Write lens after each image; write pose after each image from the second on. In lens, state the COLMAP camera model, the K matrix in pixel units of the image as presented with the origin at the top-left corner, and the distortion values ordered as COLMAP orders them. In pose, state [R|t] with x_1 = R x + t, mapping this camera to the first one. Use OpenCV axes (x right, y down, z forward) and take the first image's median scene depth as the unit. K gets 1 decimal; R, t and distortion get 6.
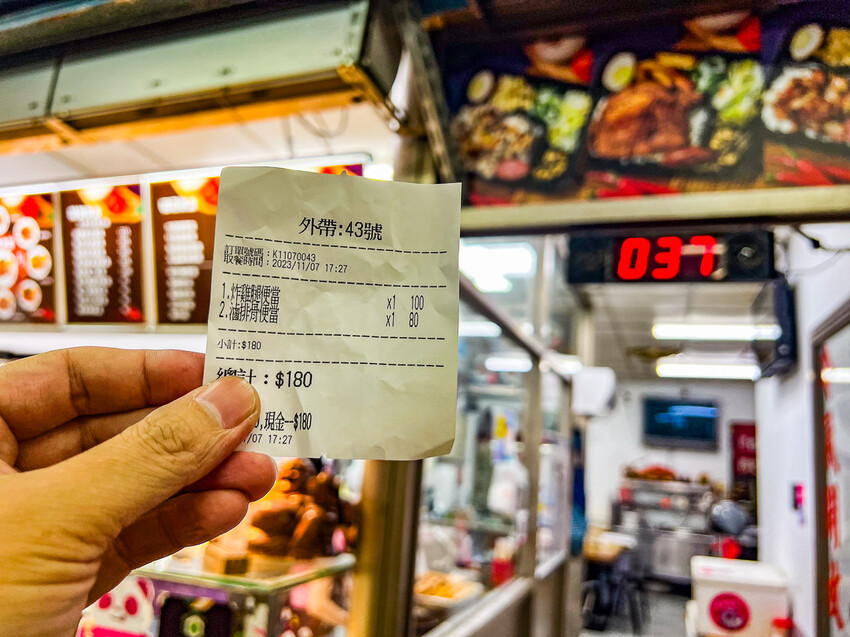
lens RADIAL K [[652.7, 0, 429.5], [0, 652.7, 326.4], [0, 0, 1]] dist [0.002060, -0.006536]
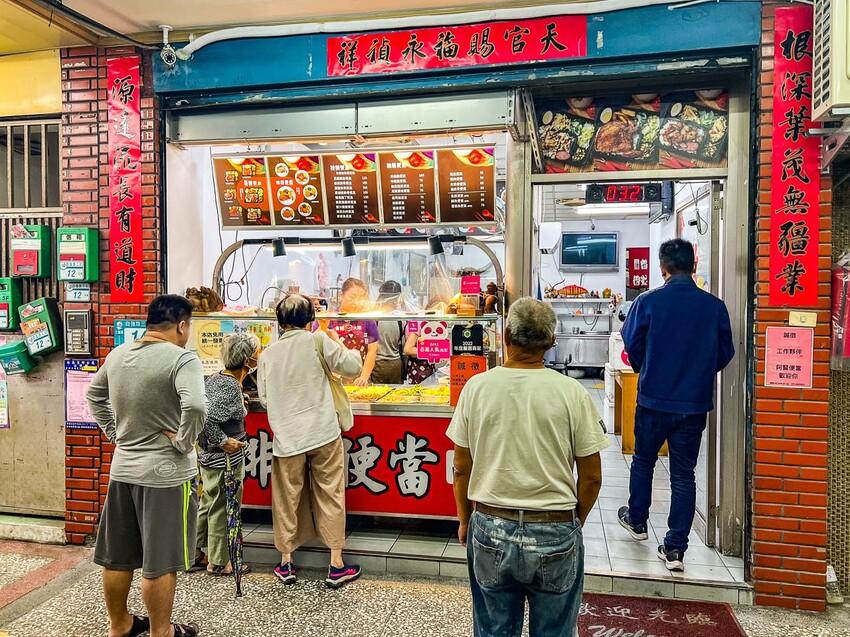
lens RADIAL K [[684.9, 0, 428.0], [0, 684.9, 311.1], [0, 0, 1]] dist [0.100445, 0.000149]
pose [[0.984706, -0.078637, 0.155471, -0.853022], [0.043817, 0.975443, 0.215849, -0.257929], [-0.168627, -0.205735, 0.963970, -1.608825]]
